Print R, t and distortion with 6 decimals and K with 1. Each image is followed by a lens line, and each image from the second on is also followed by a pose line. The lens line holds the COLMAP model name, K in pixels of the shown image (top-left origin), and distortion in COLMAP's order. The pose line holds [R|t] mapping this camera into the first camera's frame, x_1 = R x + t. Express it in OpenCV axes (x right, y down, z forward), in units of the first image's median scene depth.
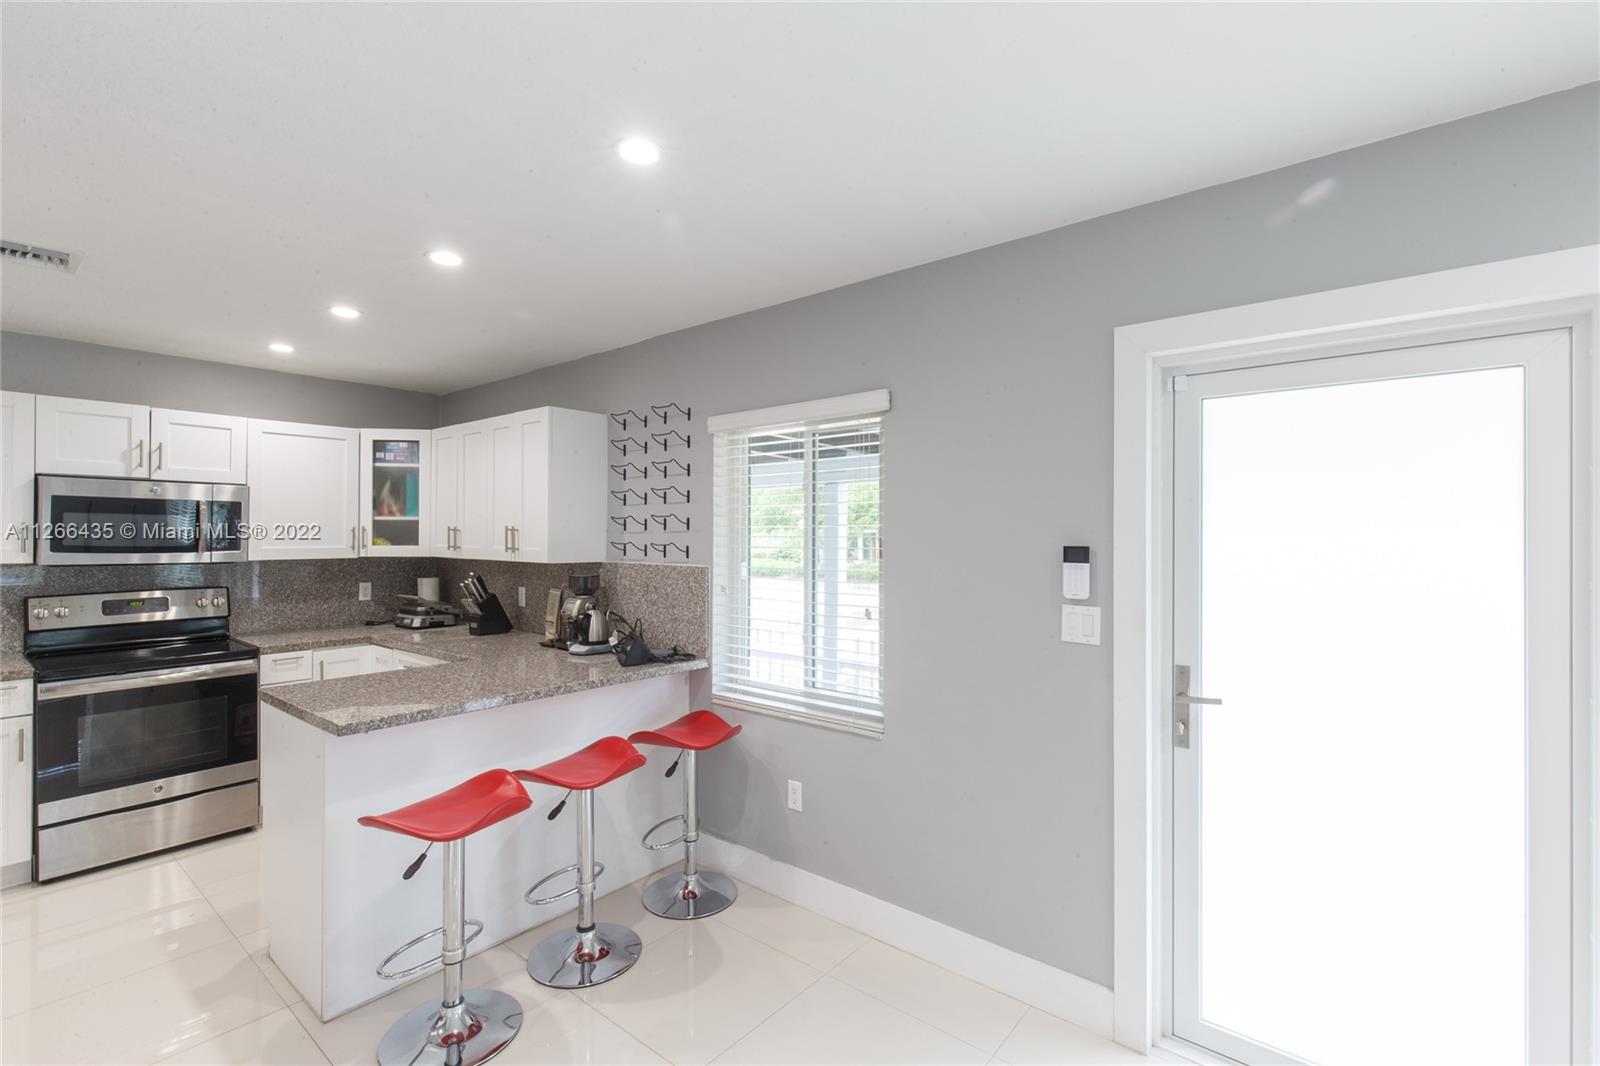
lens RADIAL K [[731.9, 0, 808.6], [0, 731.9, 535.4], [0, 0, 1]] dist [0.011631, -0.002477]
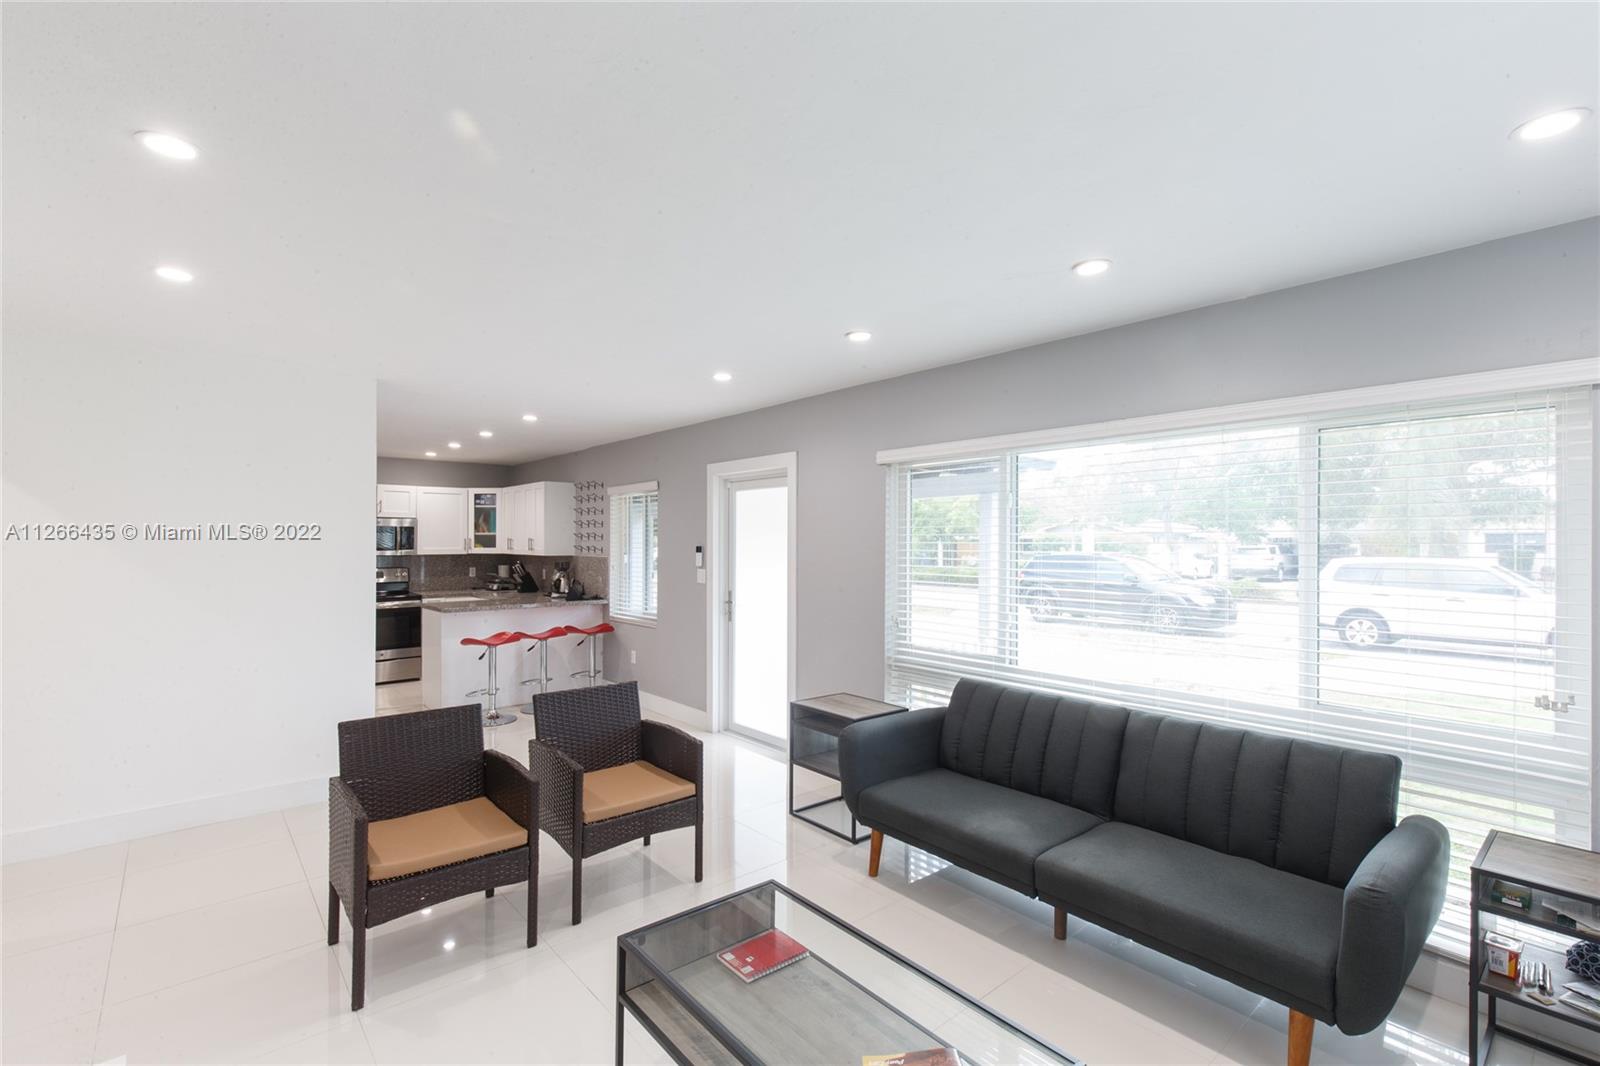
lens RADIAL K [[731.9, 0, 815.9], [0, 731.9, 544.0], [0, 0, 1]] dist [0.011631, -0.002477]
pose [[0.987265, 0.000658, -0.159083, 0.712773], [-0.000783, 0.999999, -0.000721, 0.005305], [0.159083, 0.000837, 0.987265, -0.908953]]
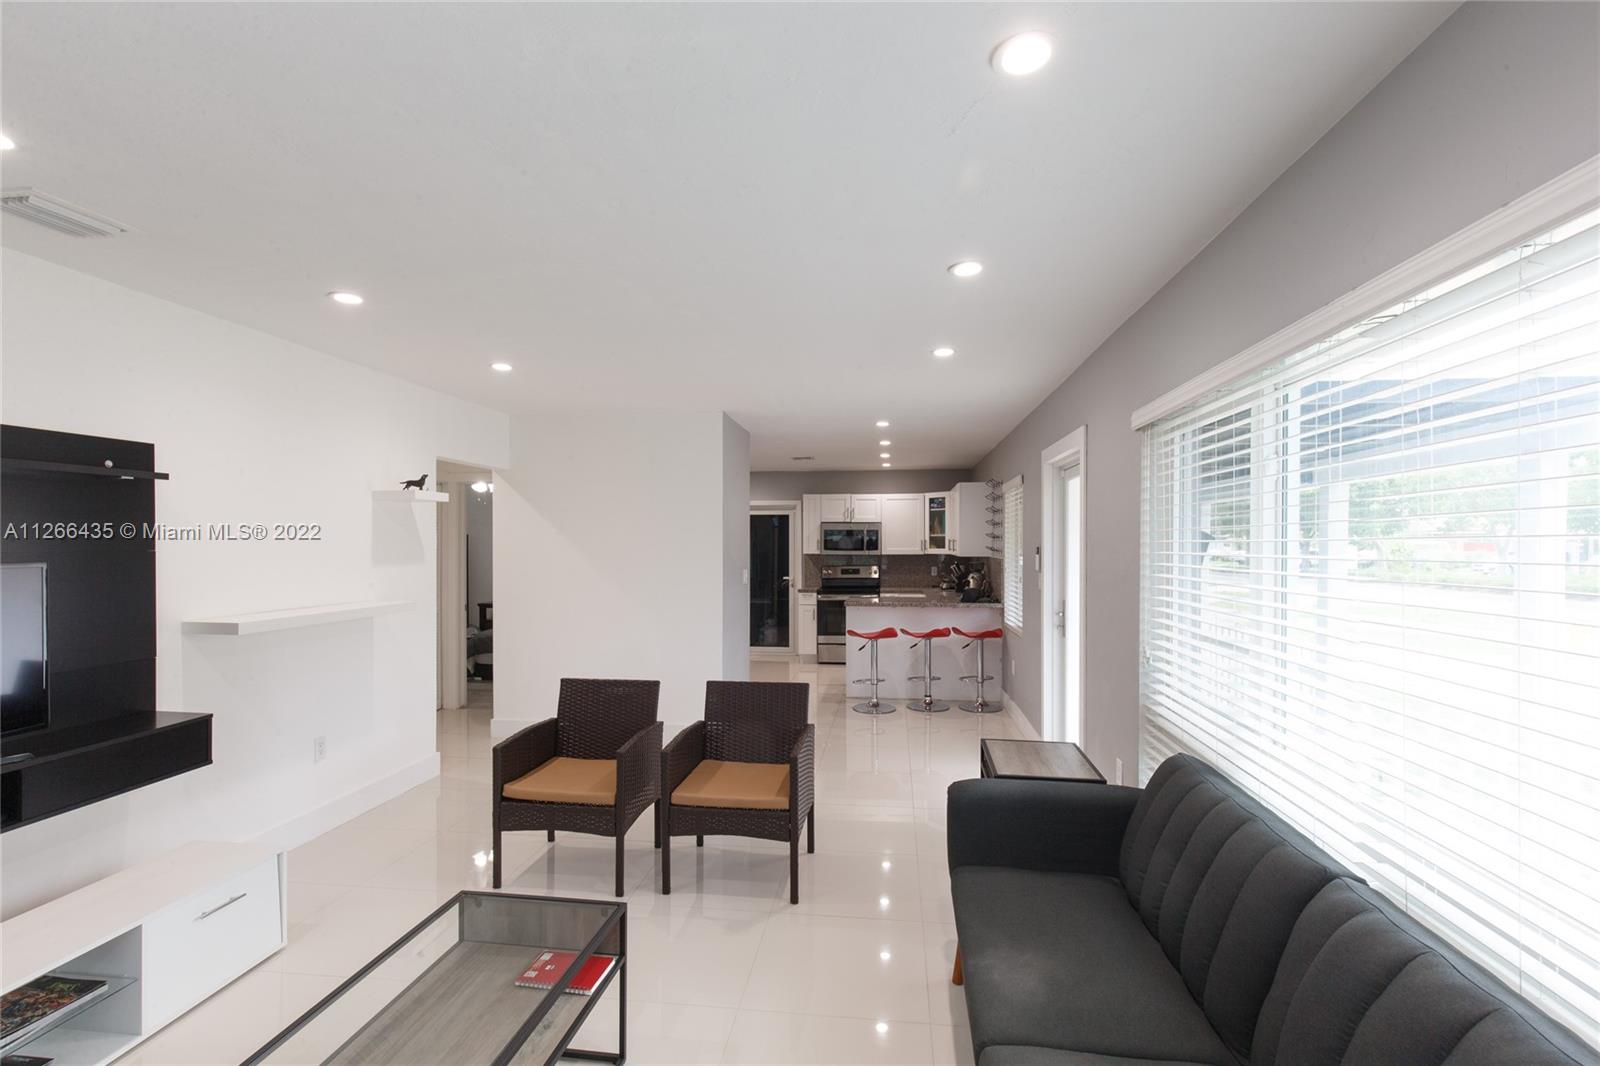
lens RADIAL K [[731.9, 0, 787.6], [0, 731.9, 554.1], [0, 0, 1]] dist [0.011631, -0.002477]
pose [[0.522259, 0.008315, -0.852746, 1.128374], [0.002965, 0.999929, 0.011566, 0.005163], [0.852782, -0.008569, 0.522197, -0.504287]]
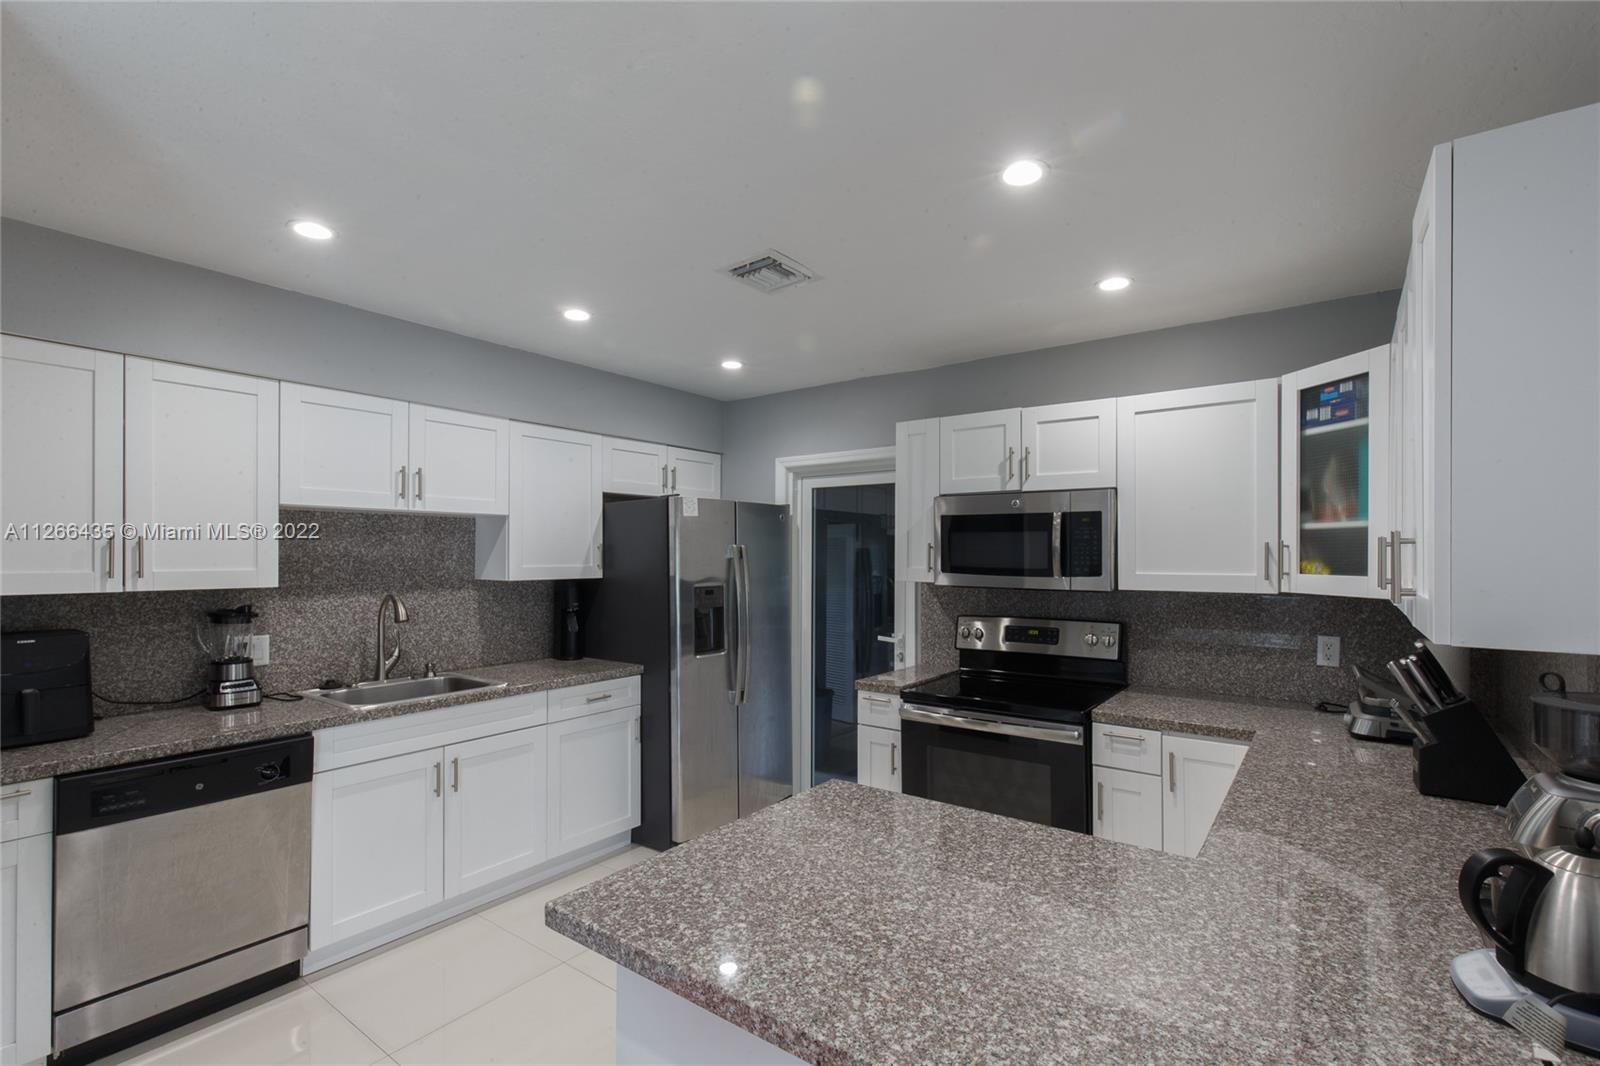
lens RADIAL K [[731.9, 0, 789.3], [0, 731.9, 558.4], [0, 0, 1]] dist [0.011631, -0.002477]
pose [[0.039511, 0.005164, -0.999206, -0.038005], [-0.001086, 0.999986, 0.005125, -0.000952], [0.999219, 0.000883, 0.039516, 0.667194]]
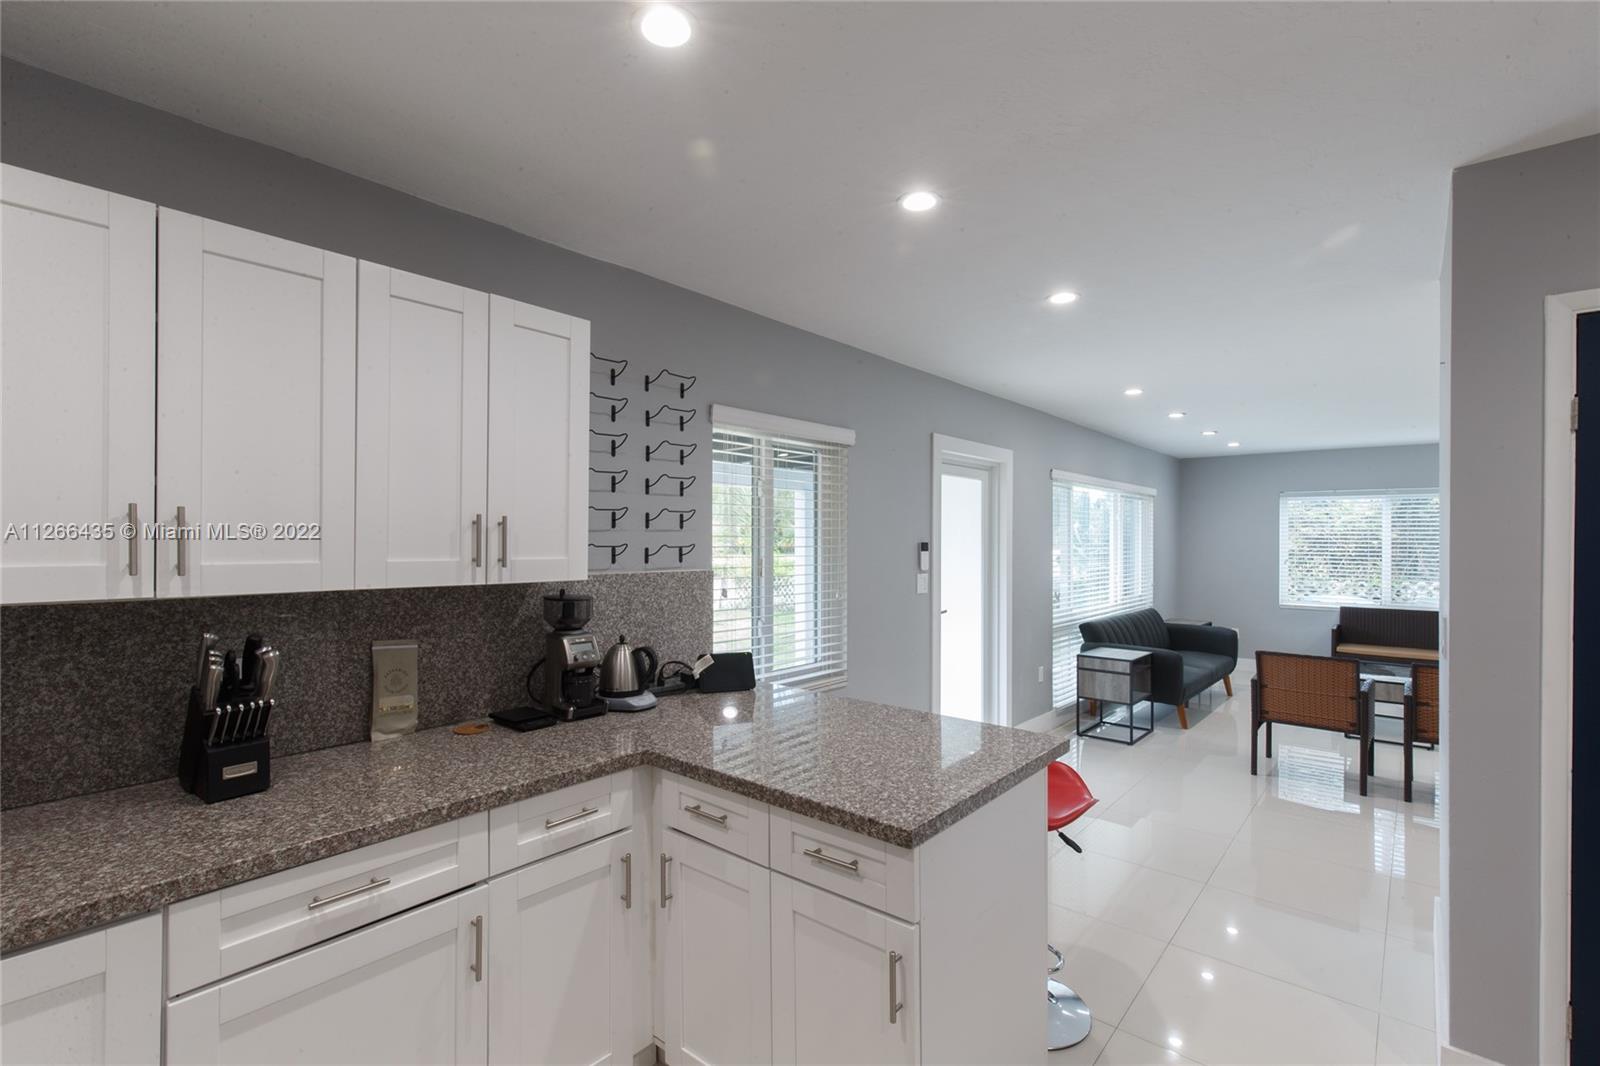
lens RADIAL K [[731.9, 0, 812.3], [0, 731.9, 532.9], [0, 0, 1]] dist [0.011631, -0.002477]
pose [[-0.002075, 0.004295, 0.999989, -0.906405], [-0.006151, 0.999972, -0.004308, 0.000372], [-0.999979, -0.006160, -0.002048, 0.768735]]
